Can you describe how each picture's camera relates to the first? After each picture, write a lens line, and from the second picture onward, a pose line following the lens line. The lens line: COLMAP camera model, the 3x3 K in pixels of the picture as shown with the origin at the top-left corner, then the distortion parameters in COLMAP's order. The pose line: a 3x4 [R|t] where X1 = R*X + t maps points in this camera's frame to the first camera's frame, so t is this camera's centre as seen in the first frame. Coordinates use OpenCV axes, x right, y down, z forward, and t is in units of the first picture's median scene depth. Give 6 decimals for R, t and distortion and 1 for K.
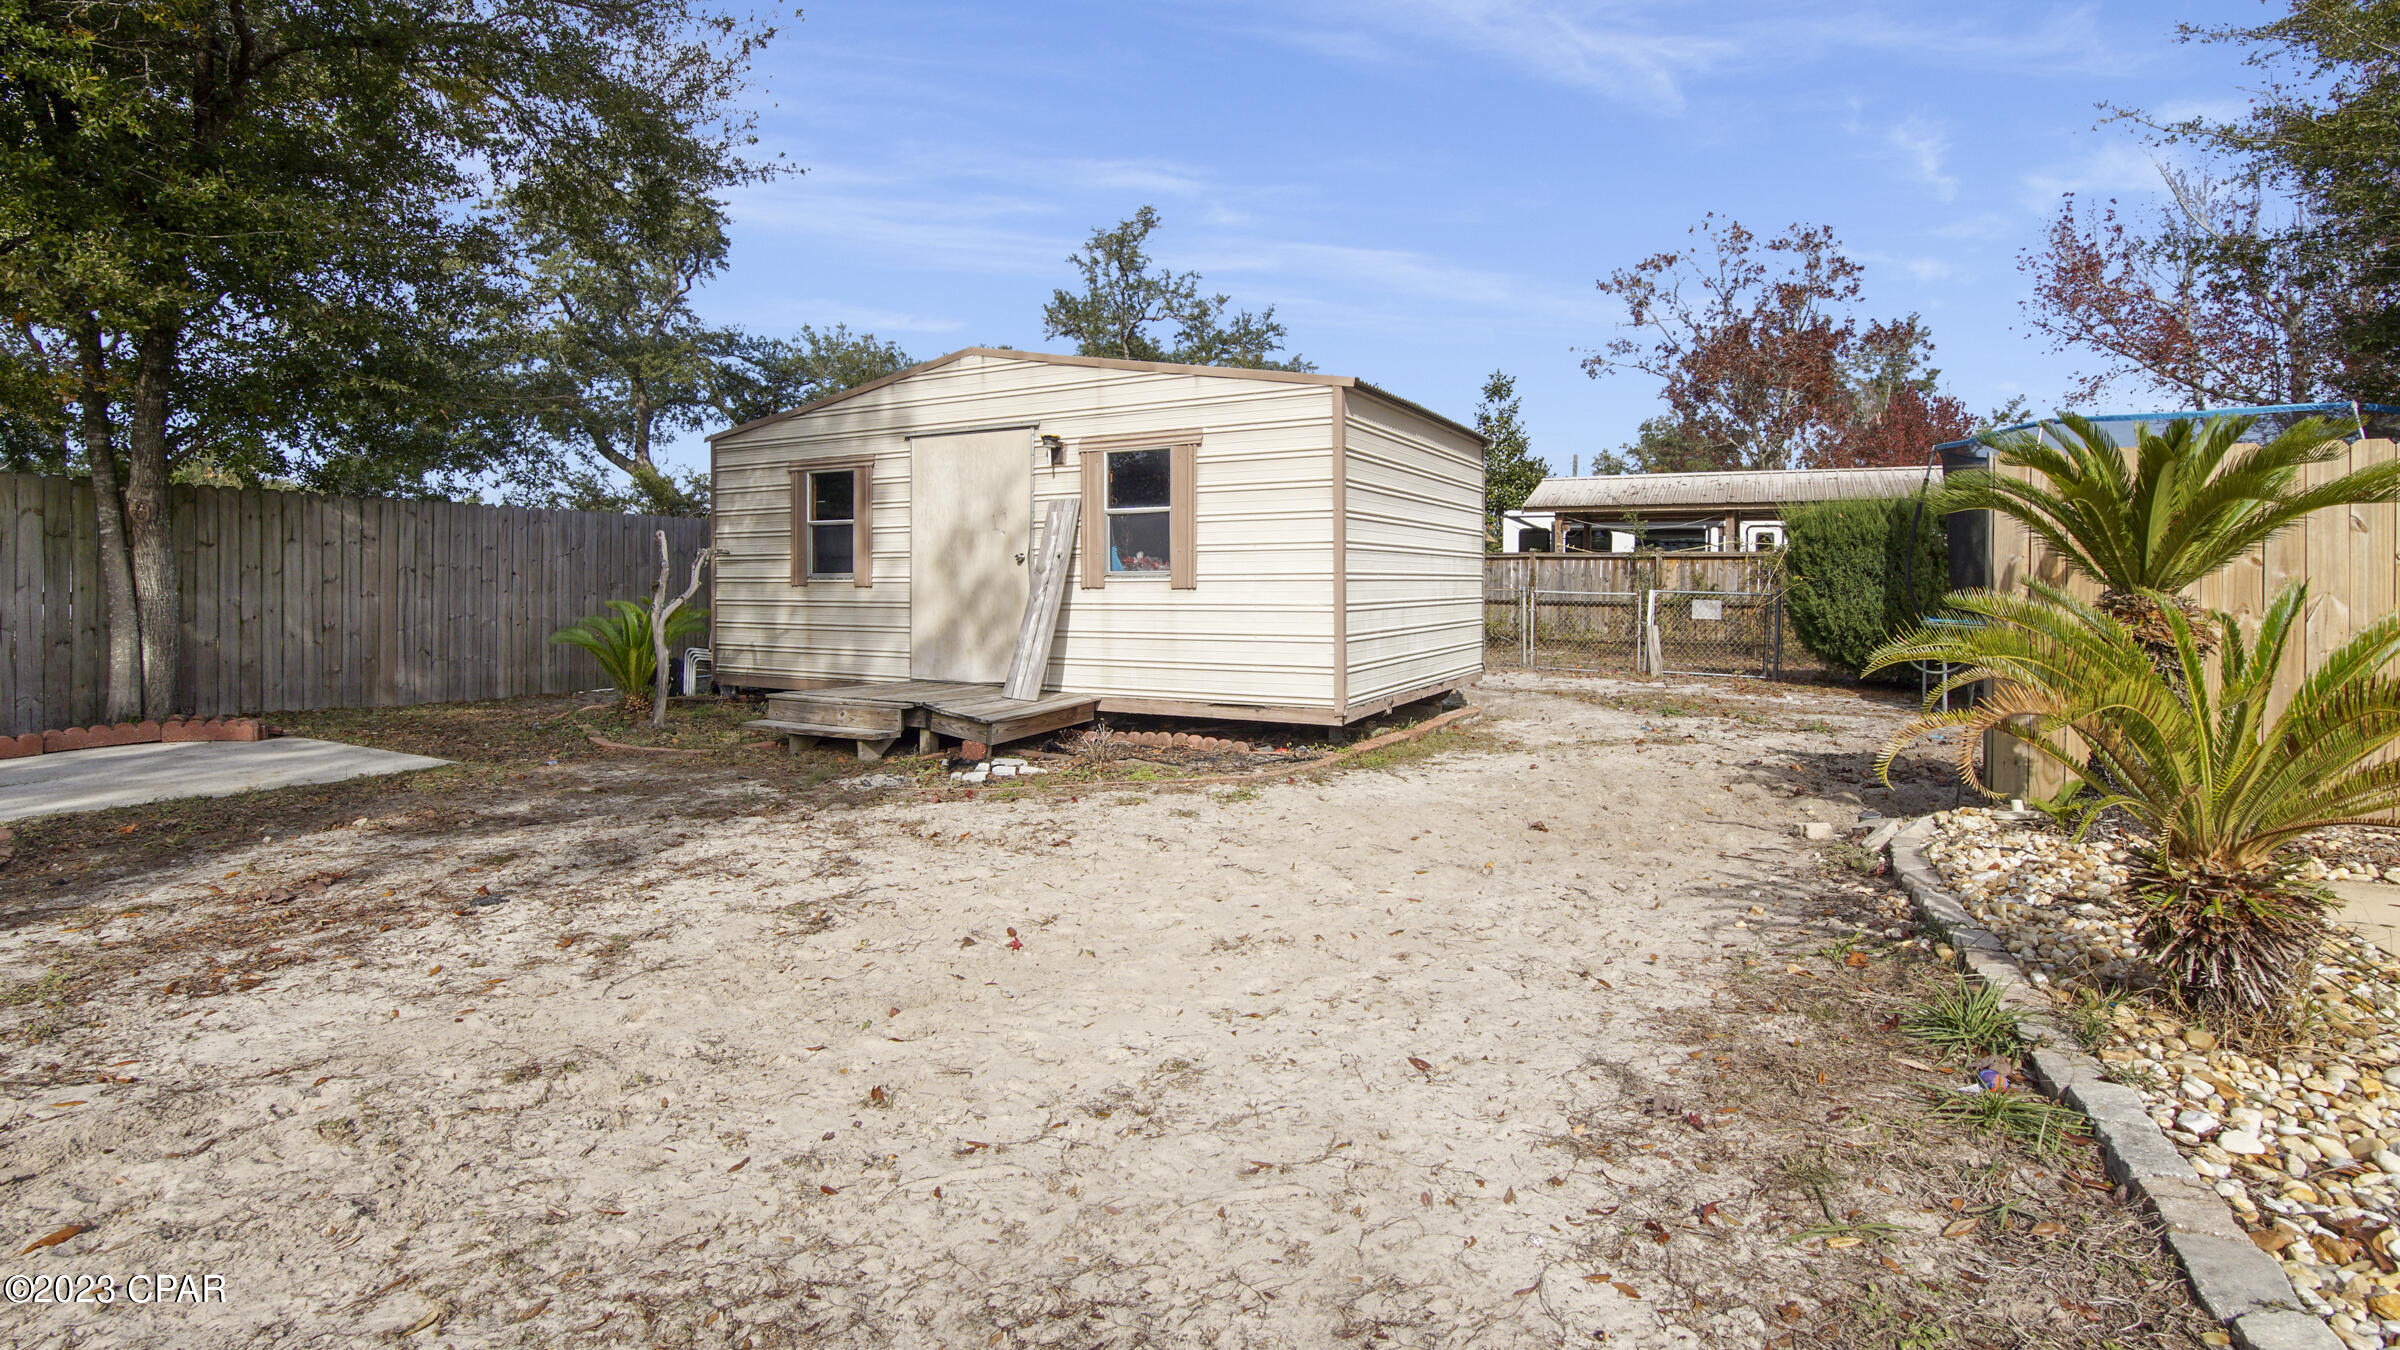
lens RADIAL K [[1137.6, 0, 1198.2], [0, 1137.6, 588.8], [0, 0, 1]] dist [-0.000786, -0.000025]
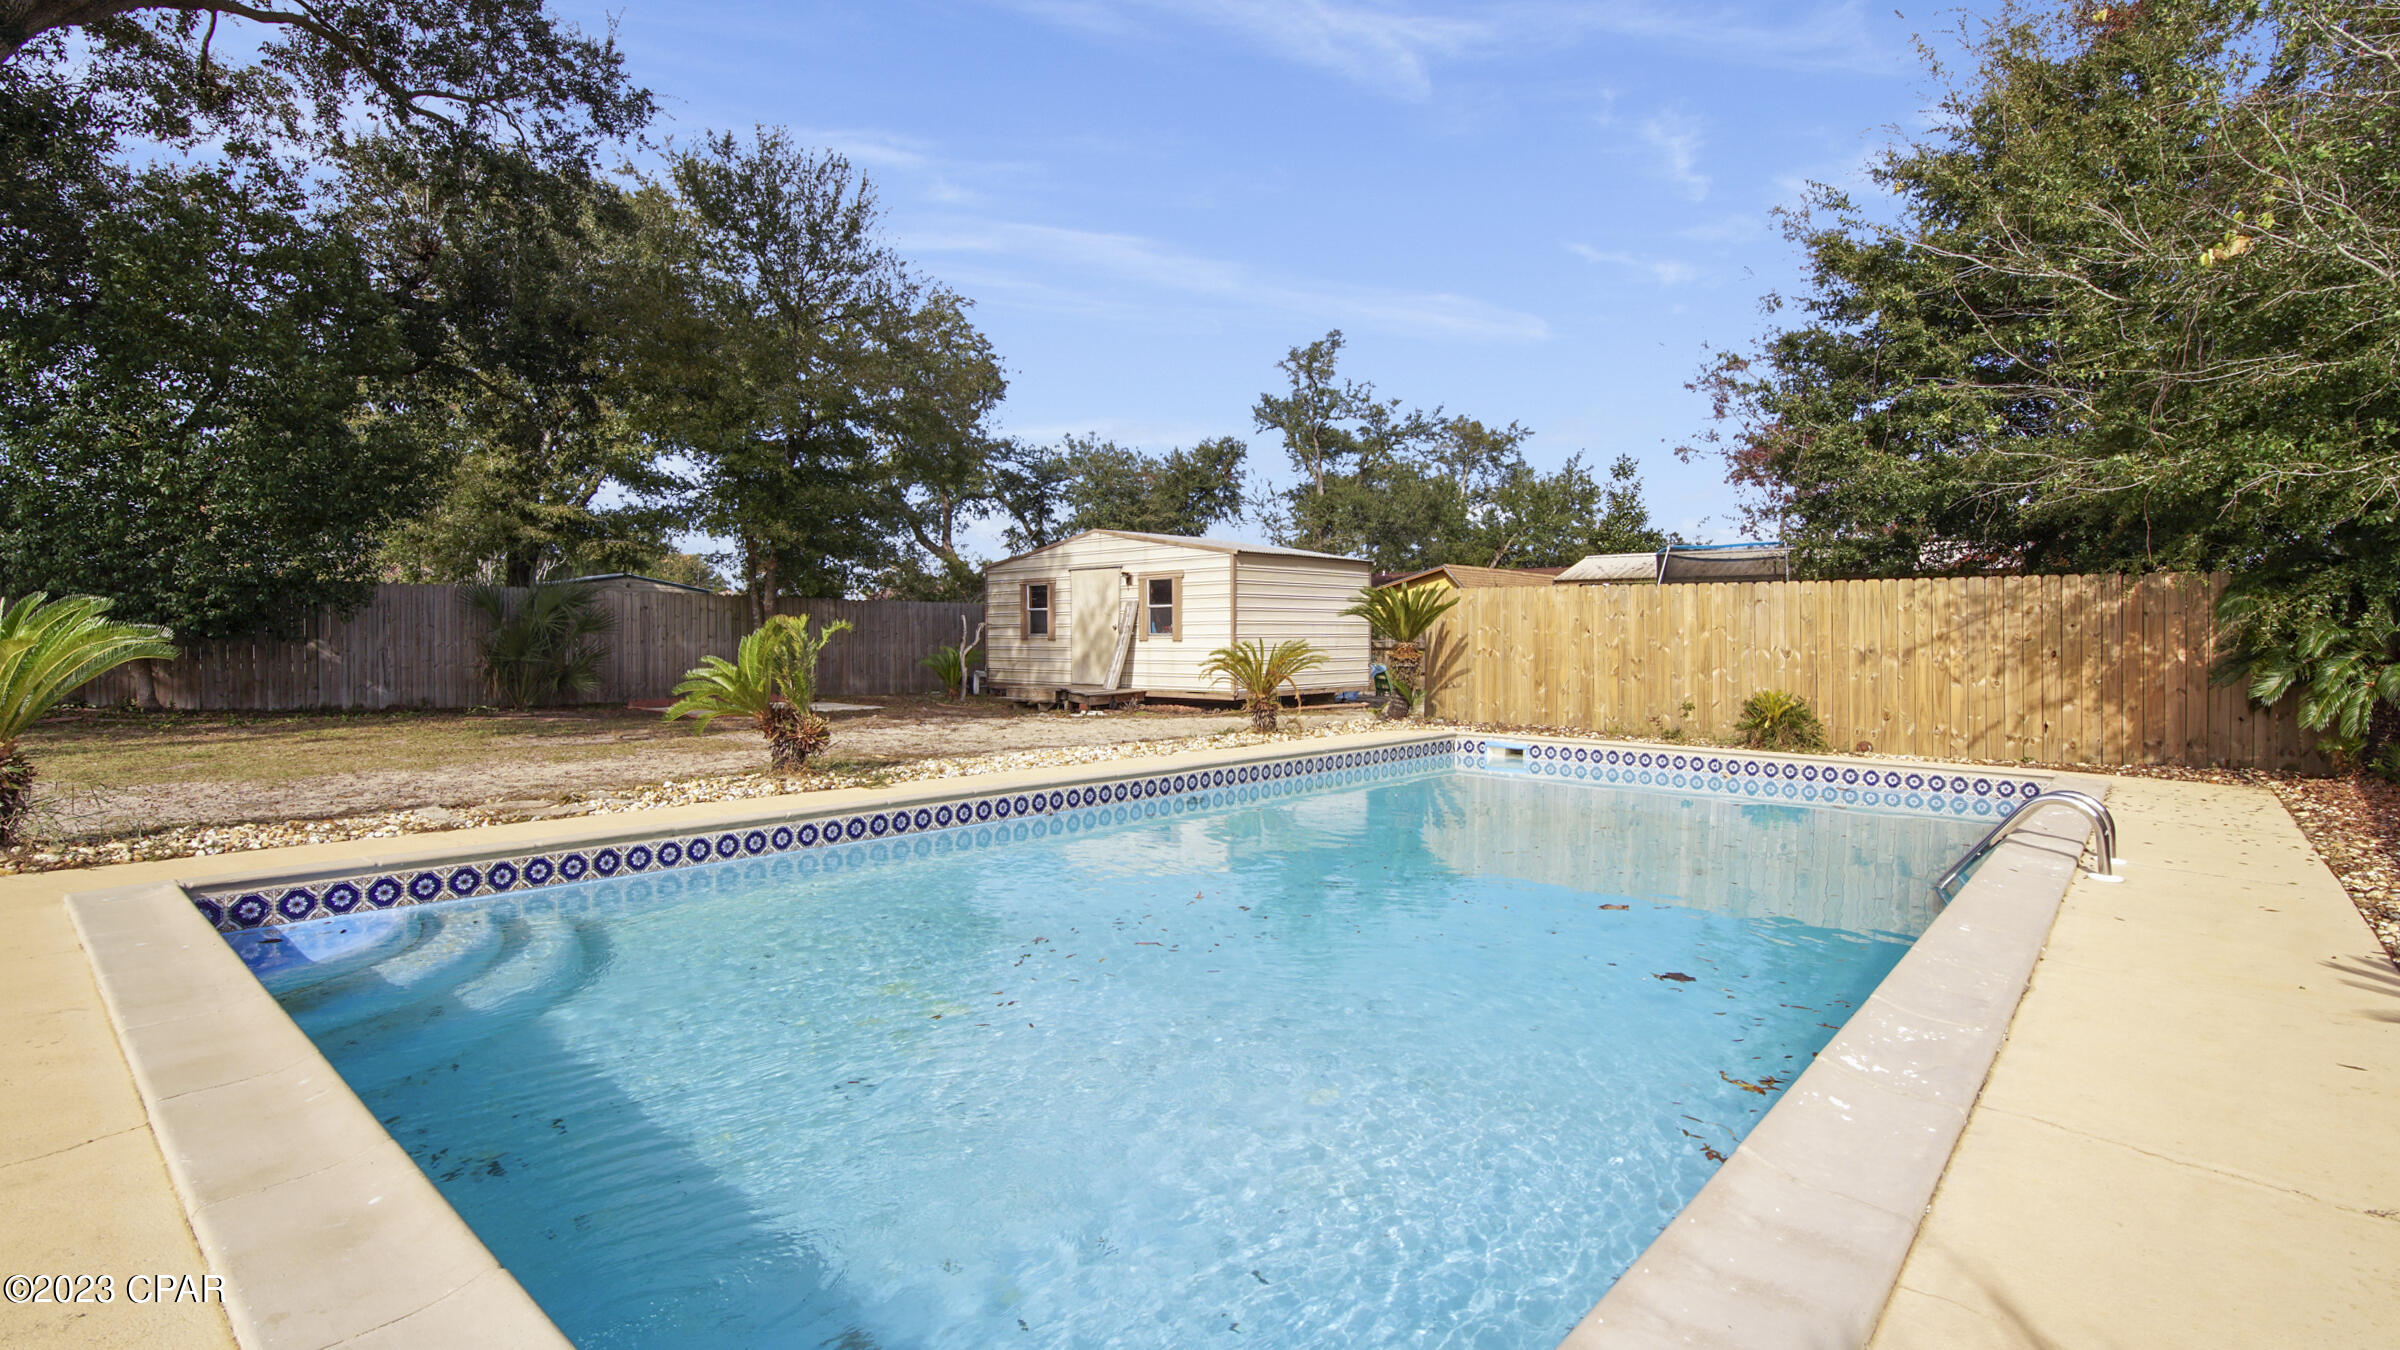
lens RADIAL K [[1147.2, 0, 1200.0], [0, 1147.2, 675.0], [0, 0, 1]] dist [0.000398, 0.000018]
pose [[0.972826, 0.006996, -0.231431, 0.461385], [-0.000213, 0.999570, 0.029322, 0.000469], [0.231537, -0.028476, 0.972409, -0.997667]]
